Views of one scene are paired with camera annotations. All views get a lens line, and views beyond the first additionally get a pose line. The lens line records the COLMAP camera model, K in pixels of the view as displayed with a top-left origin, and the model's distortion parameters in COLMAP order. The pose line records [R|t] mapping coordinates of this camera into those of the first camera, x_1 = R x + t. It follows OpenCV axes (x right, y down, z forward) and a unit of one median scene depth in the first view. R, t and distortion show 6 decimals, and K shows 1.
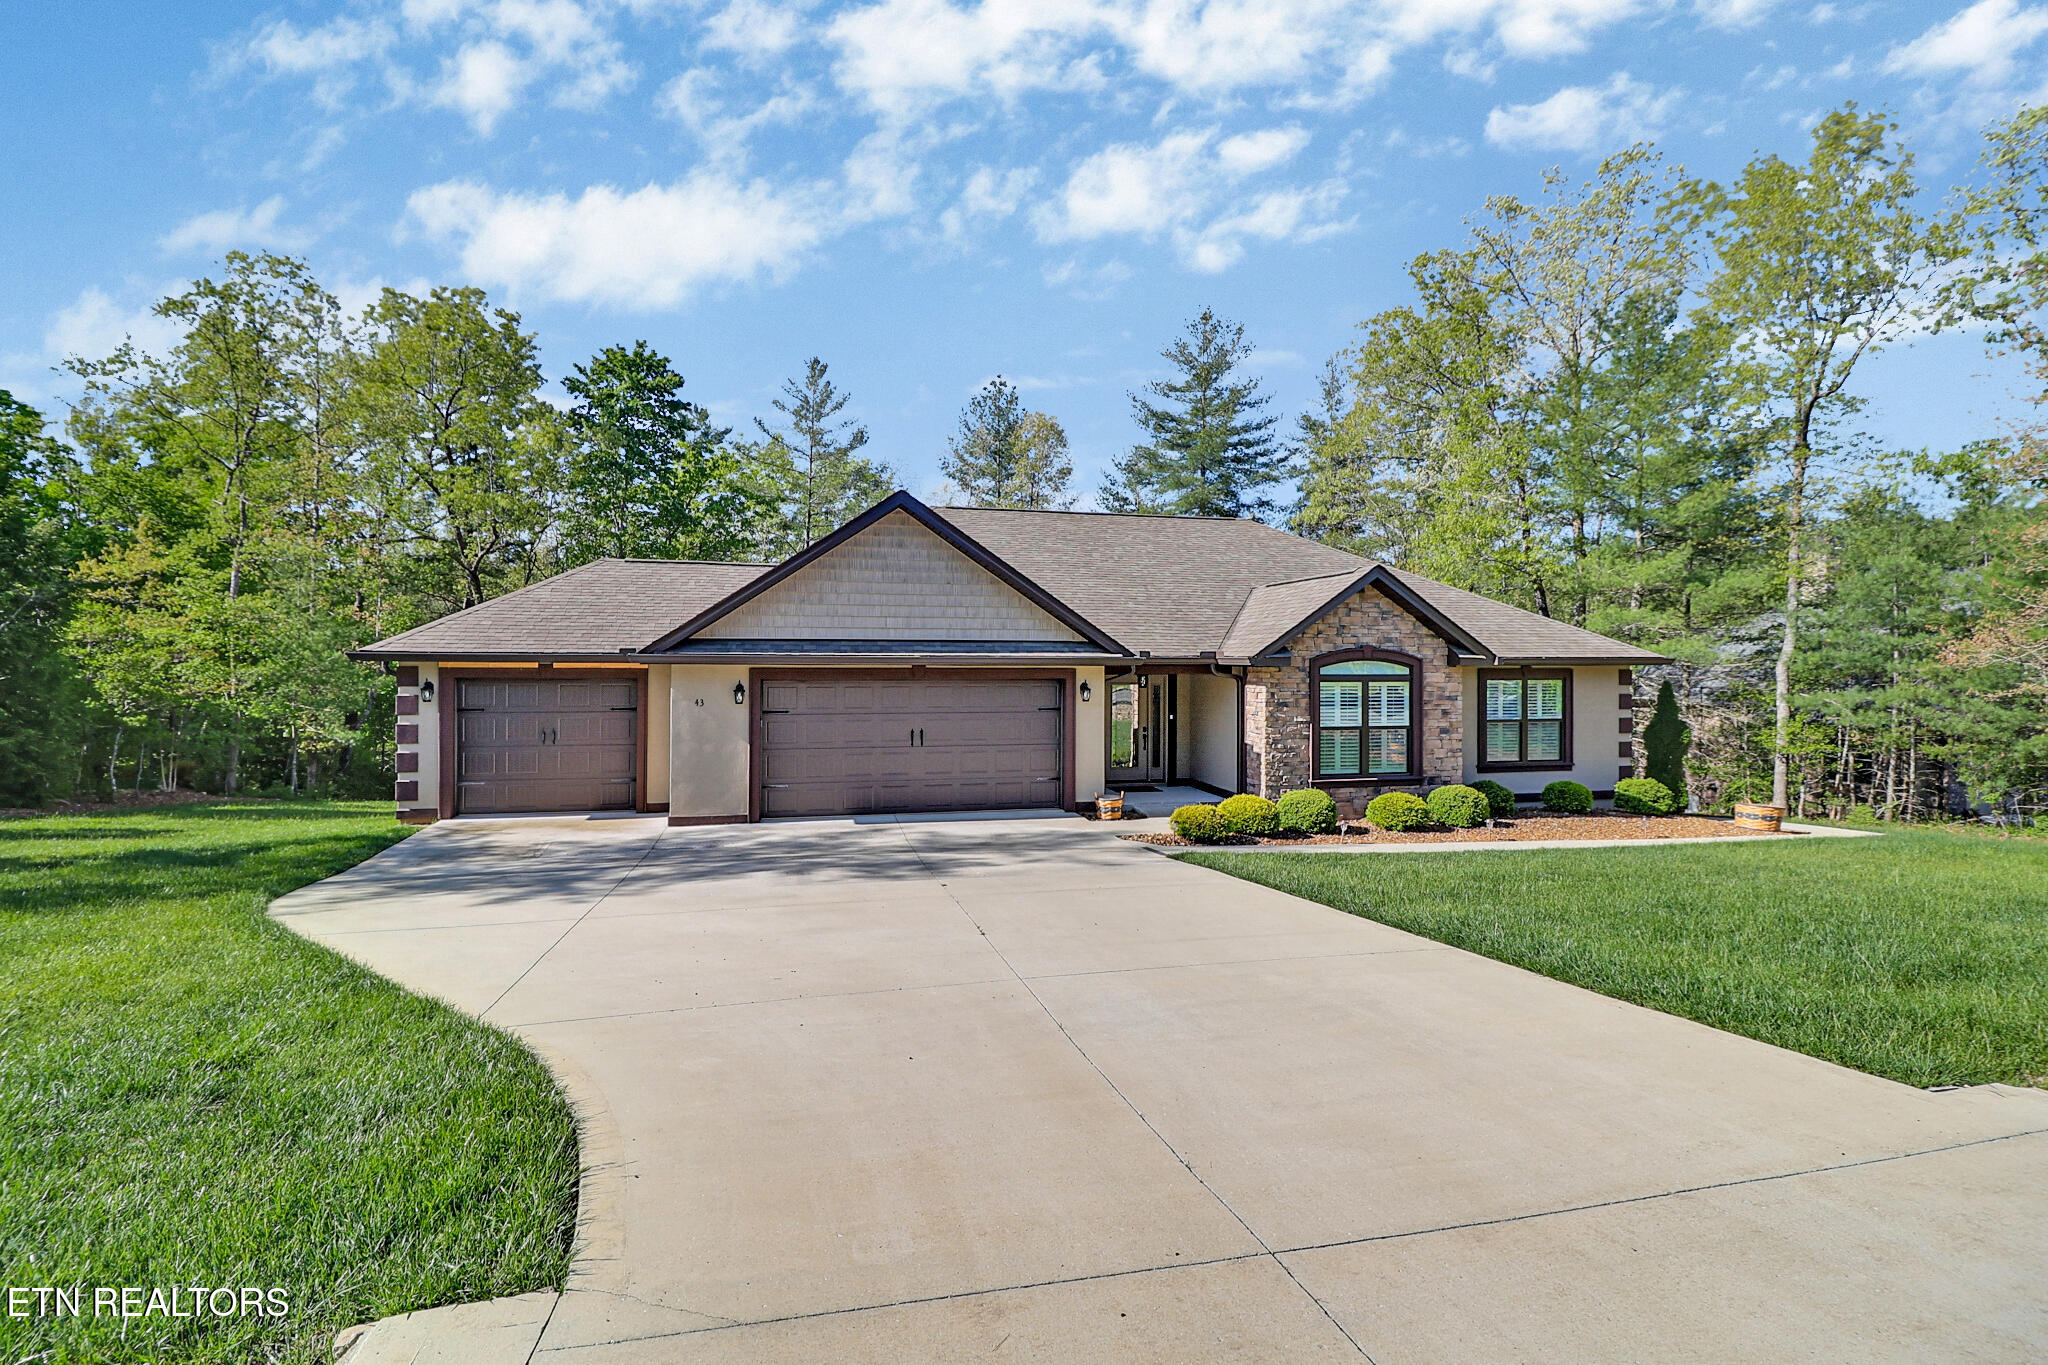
lens RADIAL K [[939.2, 0, 1031.1], [0, 939.2, 687.0], [0, 0, 1]] dist [-0.010982, -0.006037]
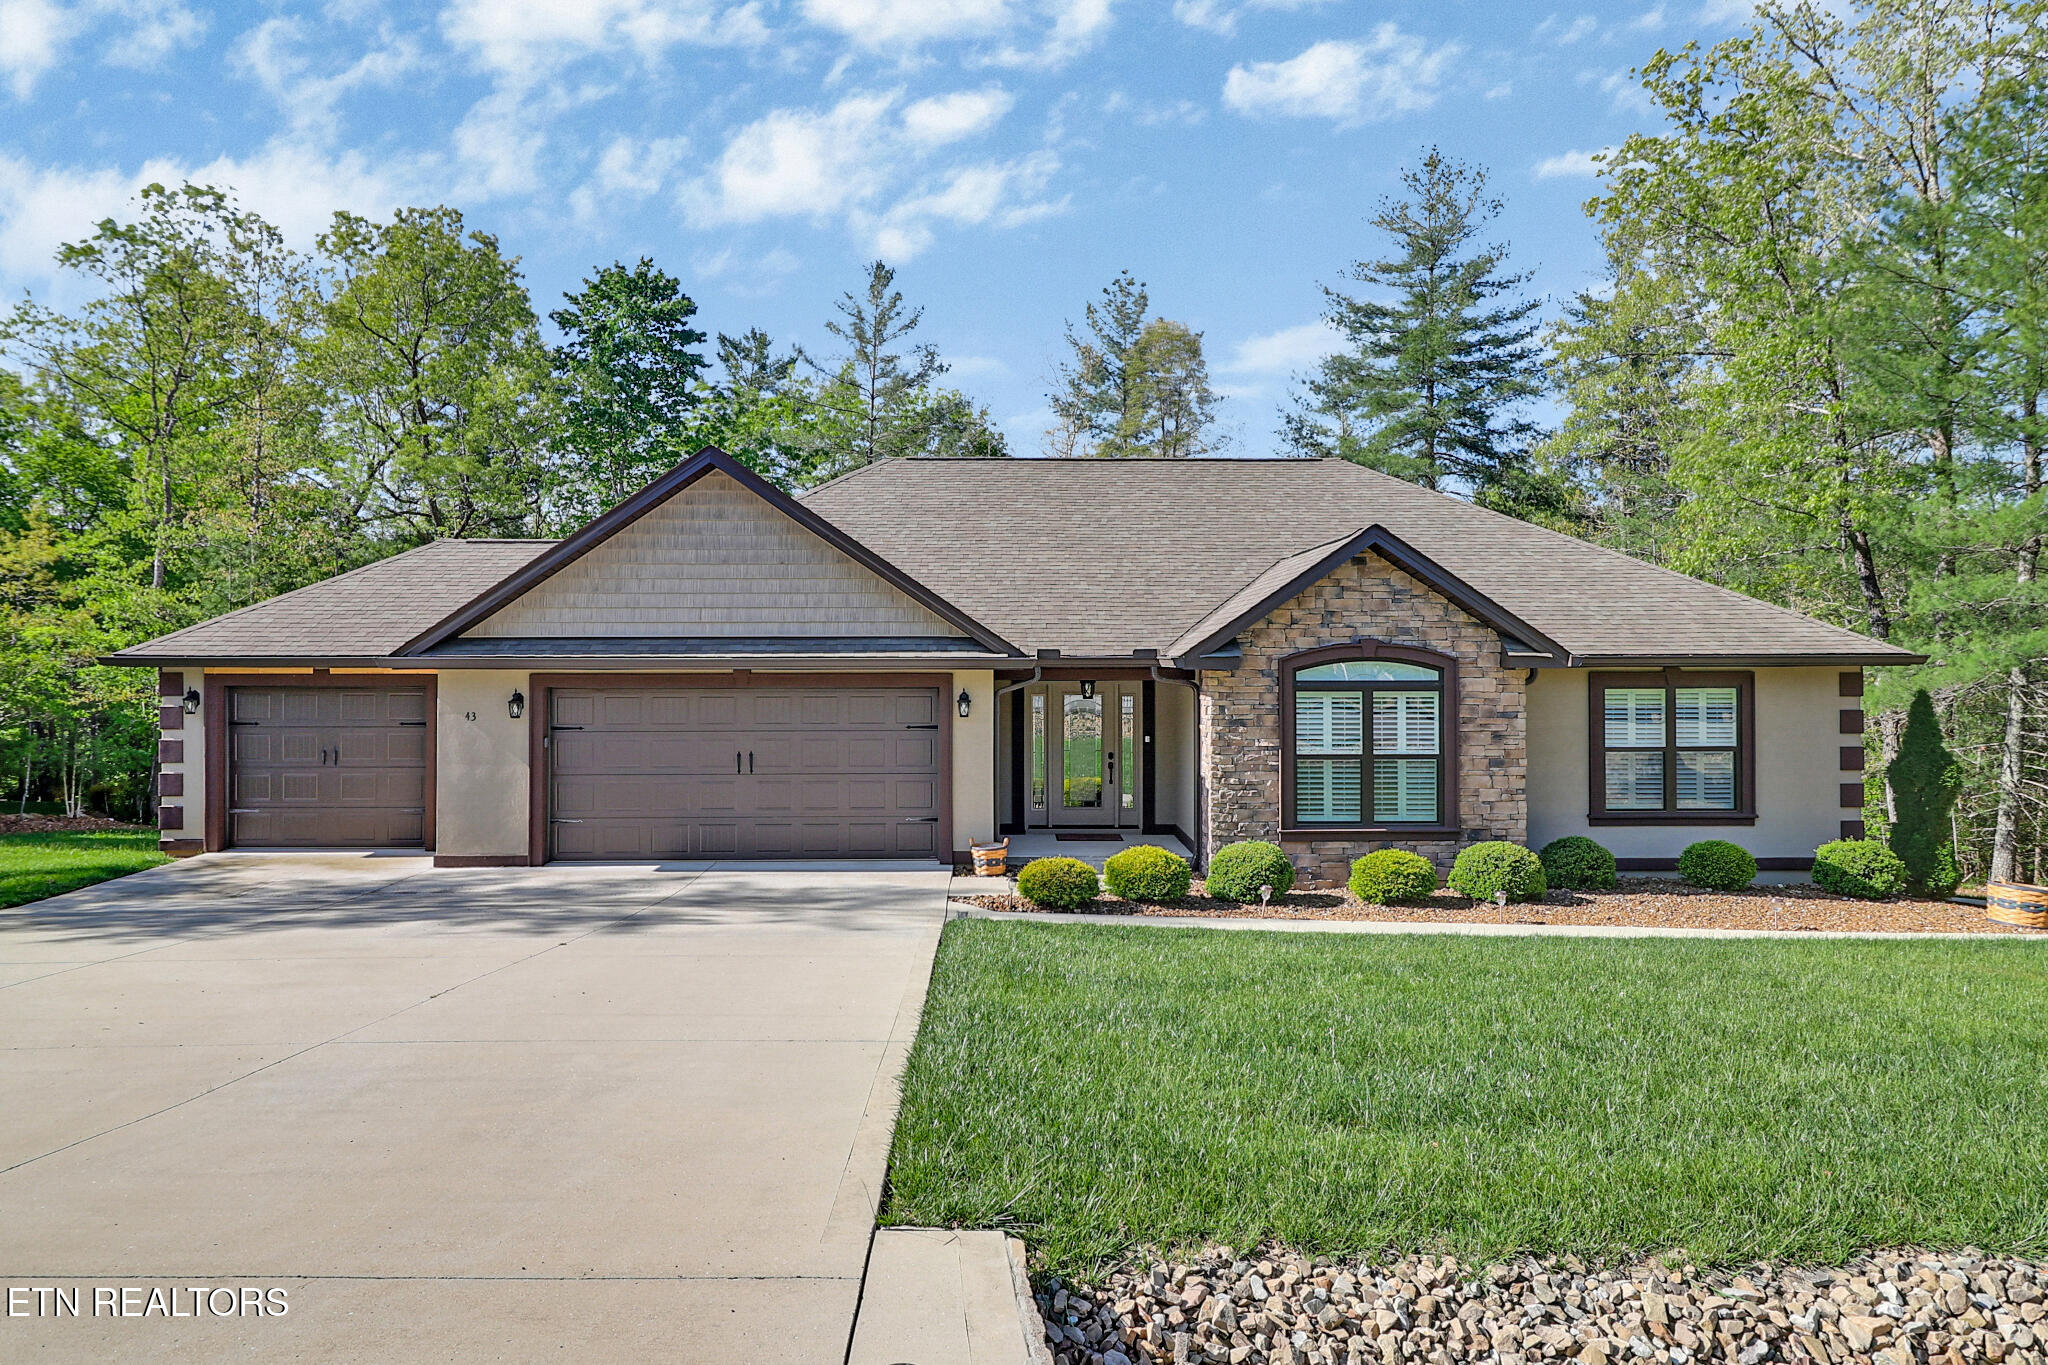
lens RADIAL K [[1333.6, 0, 1039.1], [0, 1333.6, 661.2], [0, 0, 1]] dist [-0.006035, 0.000852]
pose [[0.978200, -0.004148, -0.207626, 0.321476], [-0.001648, 0.999614, -0.027738, 0.000186], [0.207661, 0.027476, 0.977815, -0.028819]]
